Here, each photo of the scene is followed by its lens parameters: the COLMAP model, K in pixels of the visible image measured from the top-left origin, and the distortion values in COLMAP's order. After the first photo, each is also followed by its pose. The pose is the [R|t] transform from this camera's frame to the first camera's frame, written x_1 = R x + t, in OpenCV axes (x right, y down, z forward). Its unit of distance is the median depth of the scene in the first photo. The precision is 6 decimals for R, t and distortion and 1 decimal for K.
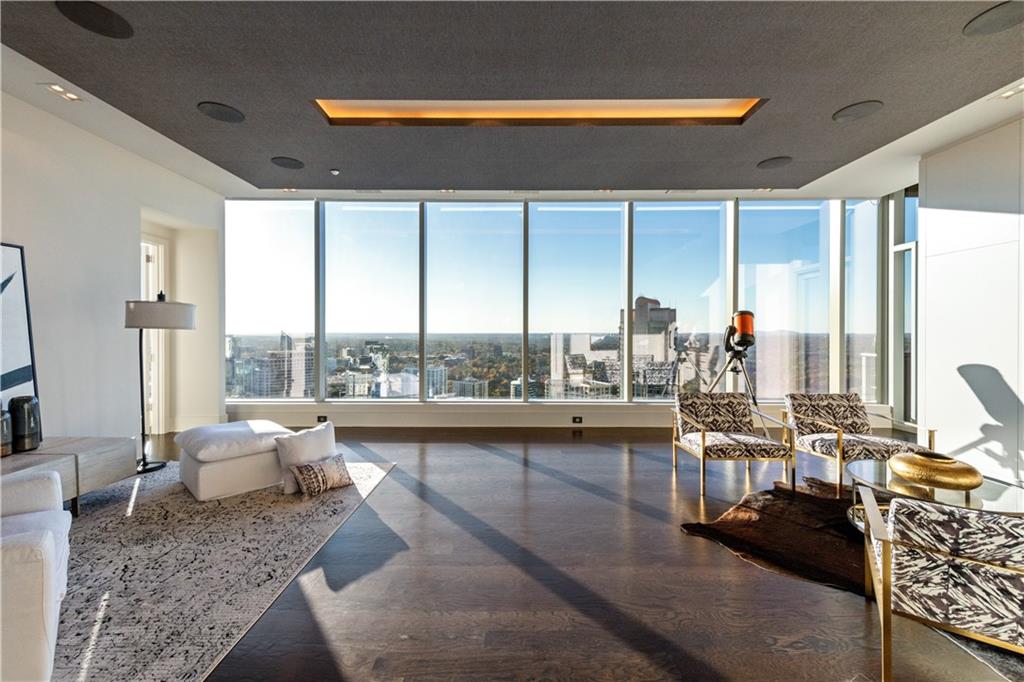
lens RADIAL K [[417.3, 0, 505.9], [0, 417.3, 341.5], [0, 0, 1]] dist [0.021453, -0.009566]
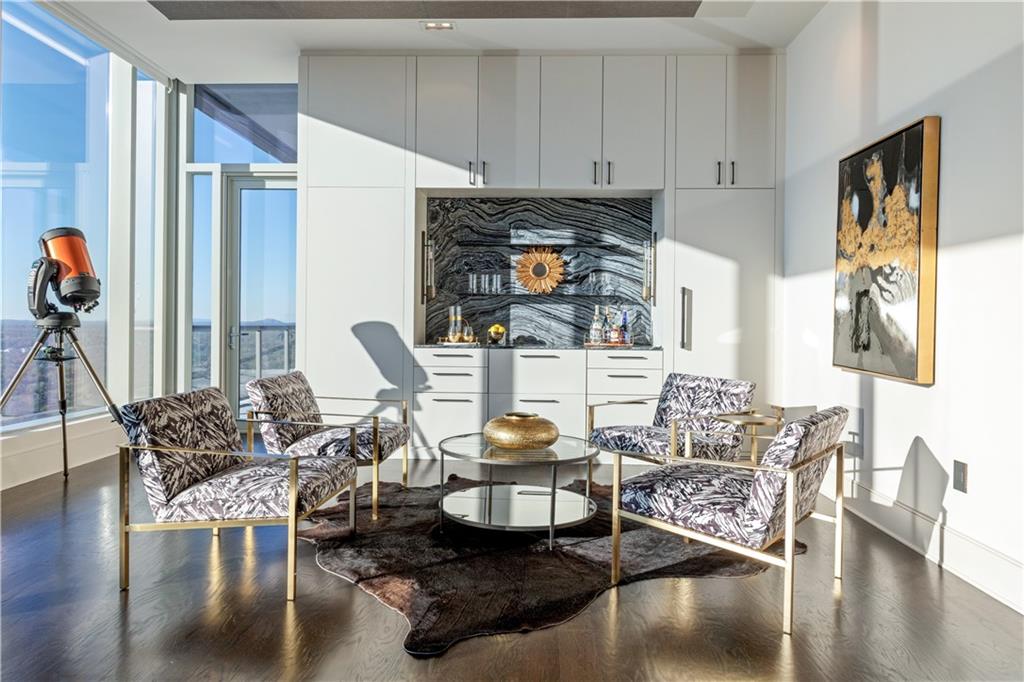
lens RADIAL K [[681.0, 0, 512.0], [0, 681.0, 341.0], [0, 0, 1]] dist [-0.000807, 0.000692]
pose [[0.031469, -0.028986, 0.999084, -0.226941], [0.031675, 0.999106, 0.027989, 0.061506], [-0.999003, 0.030766, 0.032359, 0.646841]]
